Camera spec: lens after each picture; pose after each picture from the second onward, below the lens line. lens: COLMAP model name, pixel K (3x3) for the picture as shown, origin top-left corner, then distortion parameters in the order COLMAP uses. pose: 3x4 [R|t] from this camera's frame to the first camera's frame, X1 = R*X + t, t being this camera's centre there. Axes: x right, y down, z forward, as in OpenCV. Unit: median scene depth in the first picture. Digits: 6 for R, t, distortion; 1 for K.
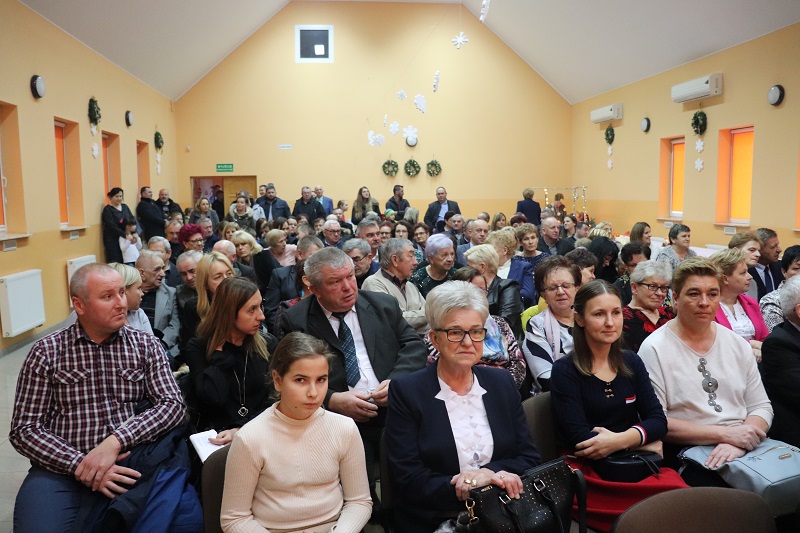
lens RADIAL K [[634.0, 0, 400.0], [0, 634.0, 266.5], [0, 0, 1]] dist [-0.145108, 0.046291]
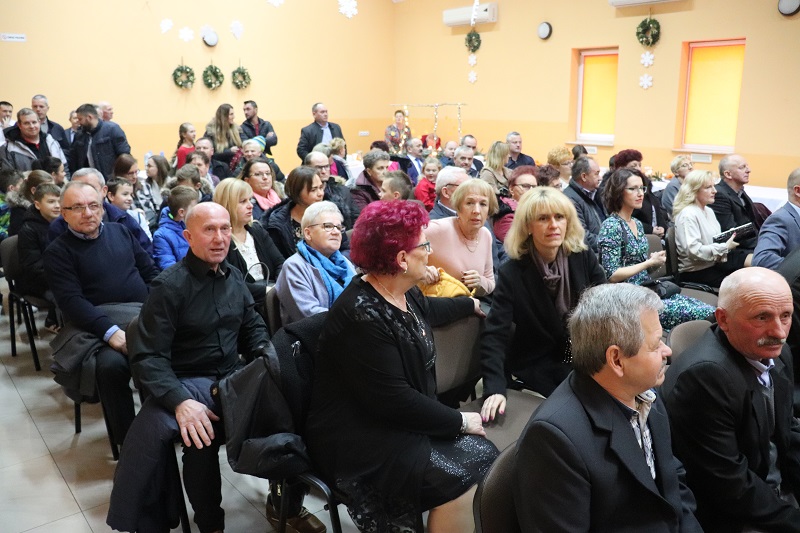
lens RADIAL K [[634.0, 0, 400.0], [0, 634.0, 266.5], [0, 0, 1]] dist [-0.145108, 0.046291]
pose [[0.851945, -0.118635, 0.510014, -0.235235], [0.052964, 0.988525, 0.141469, -0.040418], [-0.520945, -0.093512, 0.848453, 0.352061]]
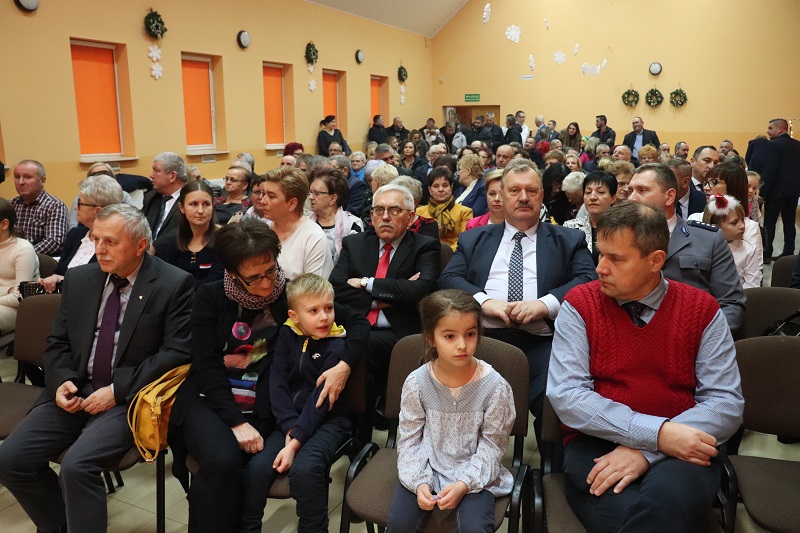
lens RADIAL K [[634.0, 0, 400.0], [0, 634.0, 266.5], [0, 0, 1]] dist [-0.145108, 0.046291]
pose [[0.836405, 0.119547, -0.534916, 0.285508], [-0.060628, 0.990115, 0.126479, 0.001495], [0.544748, -0.073356, 0.835385, 0.008486]]
